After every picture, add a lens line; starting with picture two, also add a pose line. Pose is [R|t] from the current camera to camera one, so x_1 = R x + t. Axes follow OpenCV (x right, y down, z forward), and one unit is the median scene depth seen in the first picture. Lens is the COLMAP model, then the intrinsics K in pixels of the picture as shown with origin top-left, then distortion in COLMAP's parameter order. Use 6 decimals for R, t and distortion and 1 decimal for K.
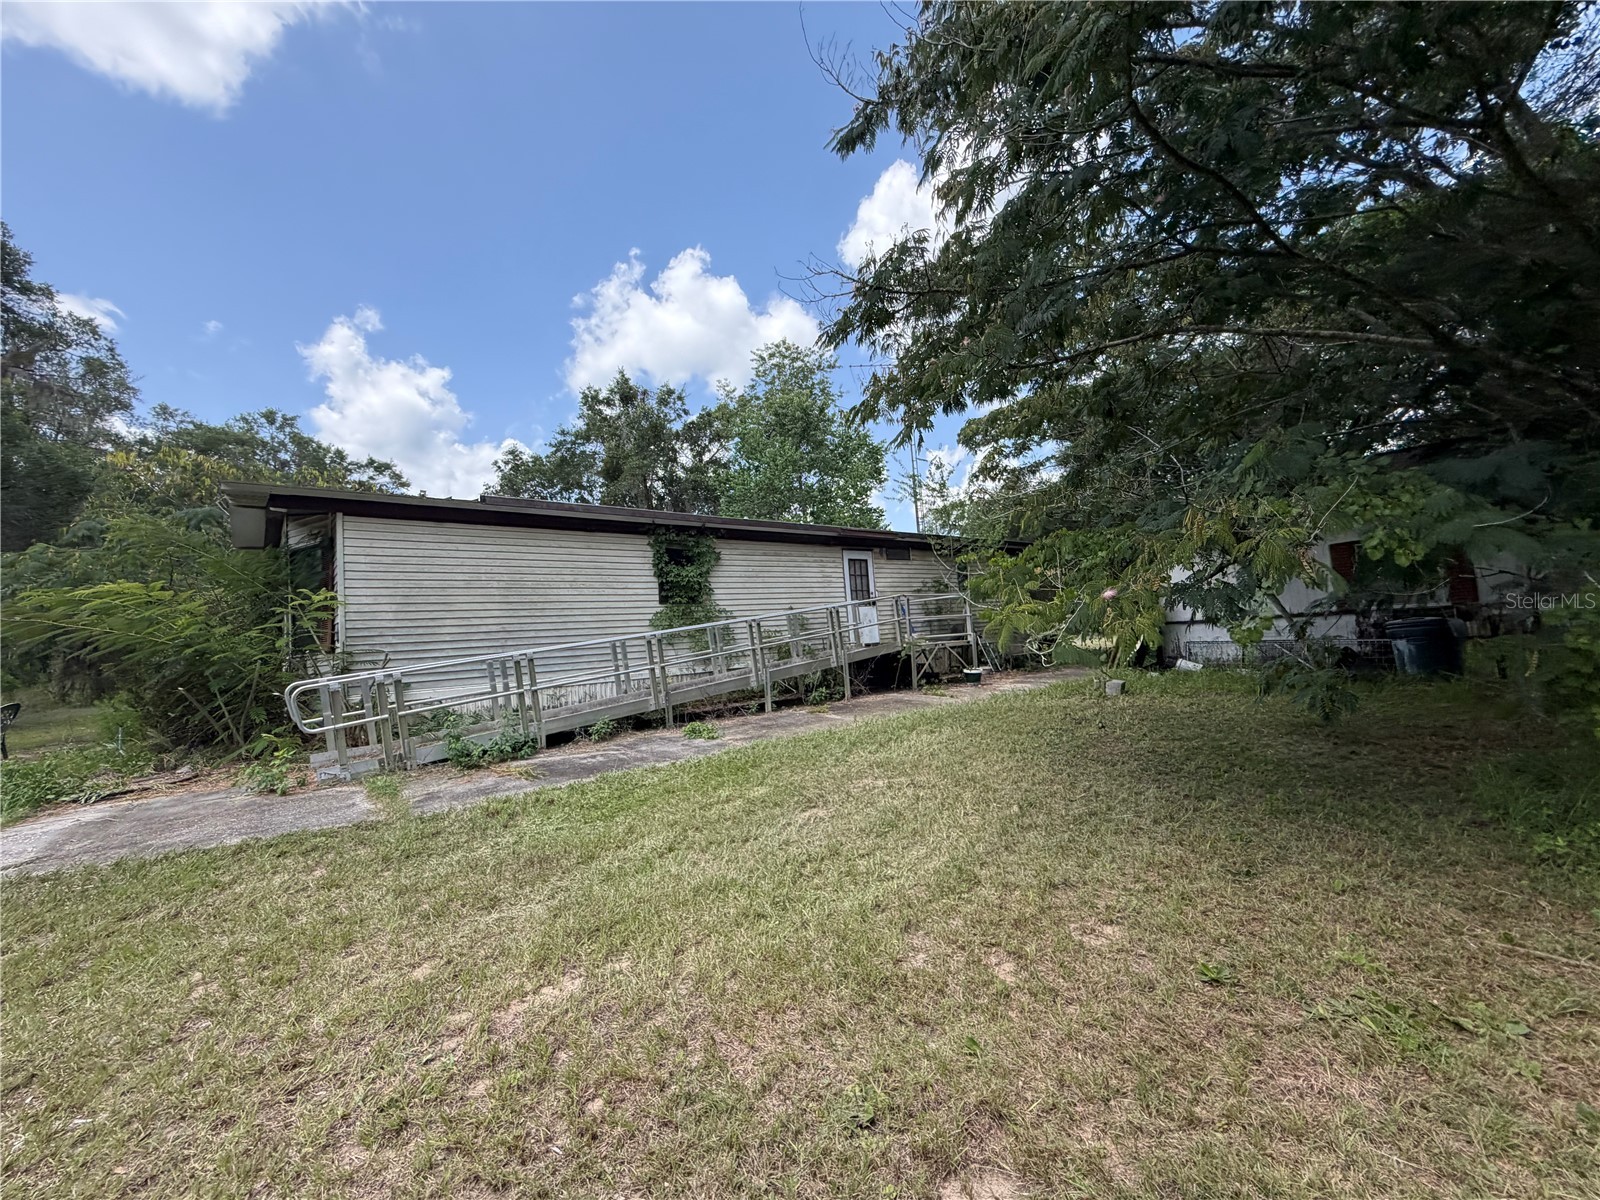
lens RADIAL K [[636.1, 0, 801.1], [0, 636.1, 604.3], [0, 0, 1]] dist [-0.000191, -0.000967]
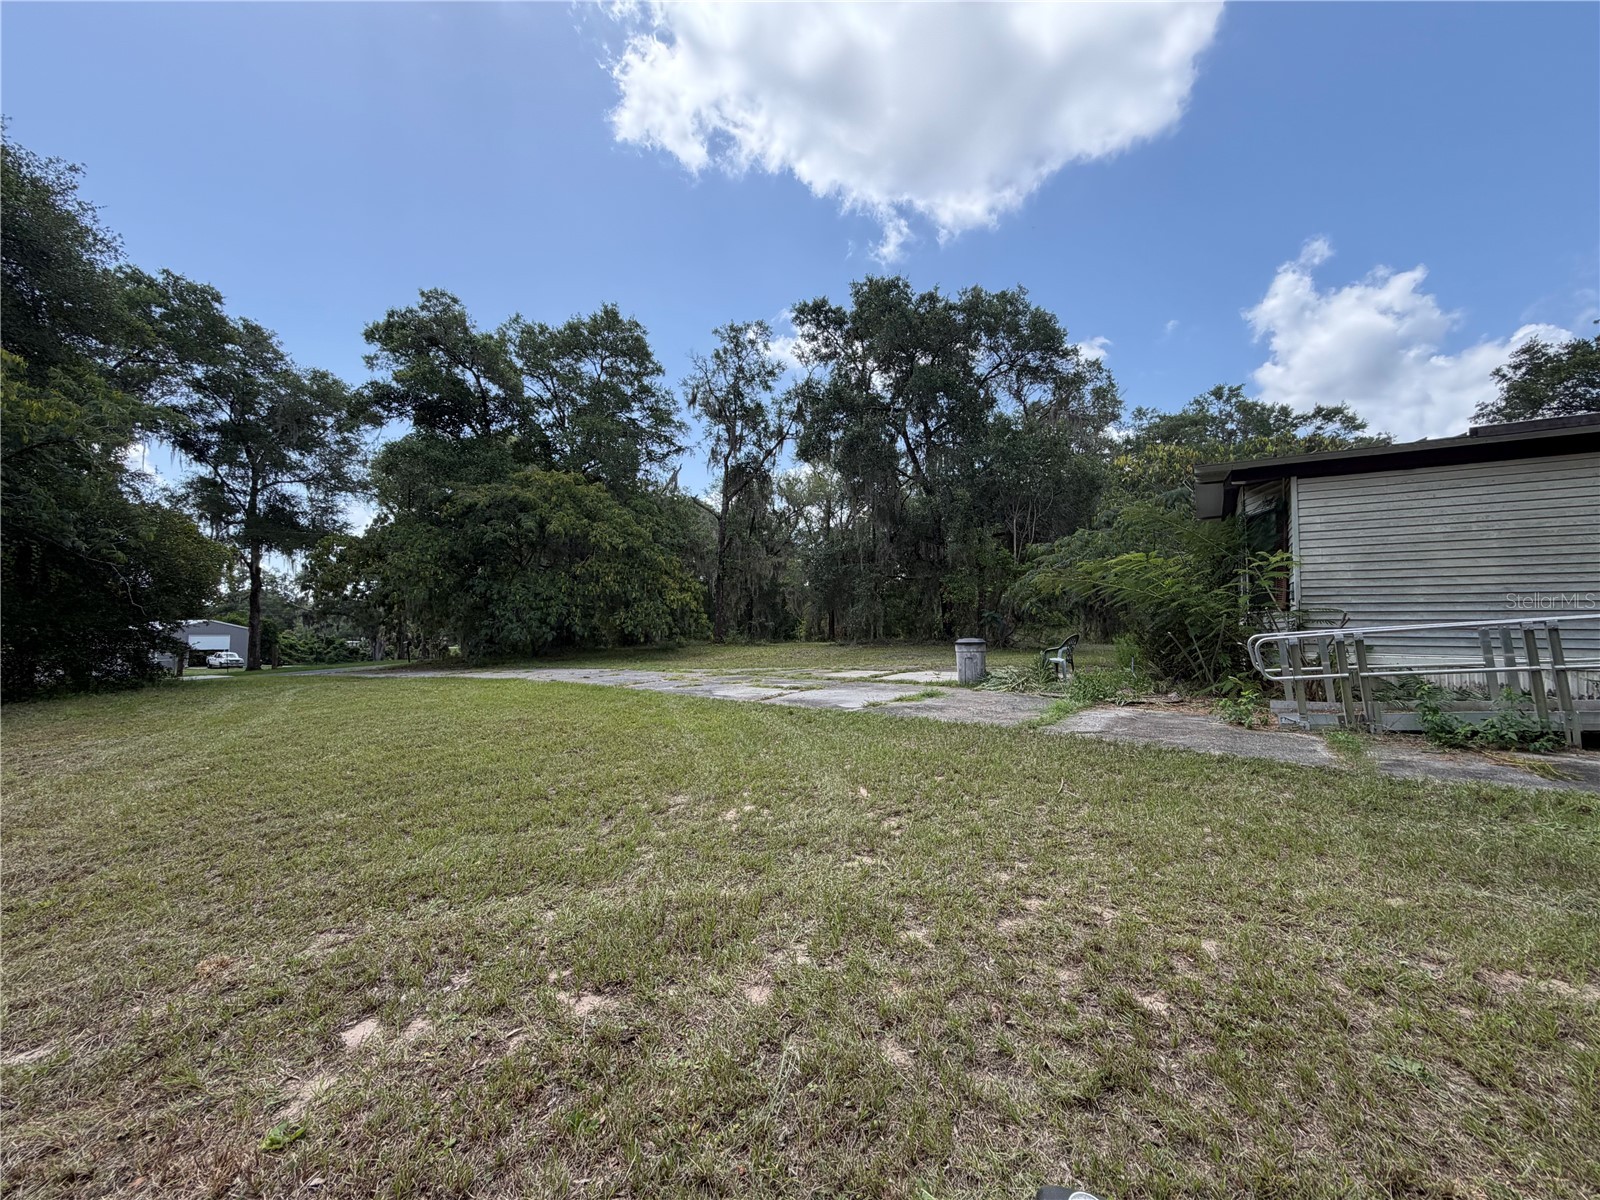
lens RADIAL K [[656.0, 0, 804.1], [0, 656.0, 593.5], [0, 0, 1]] dist [0.032498, -0.008777]
pose [[0.314941, 0.014329, -0.949003, 0.063102], [0.025615, 0.999393, 0.023591, 0.000998], [0.948765, -0.031738, 0.314383, -0.115240]]
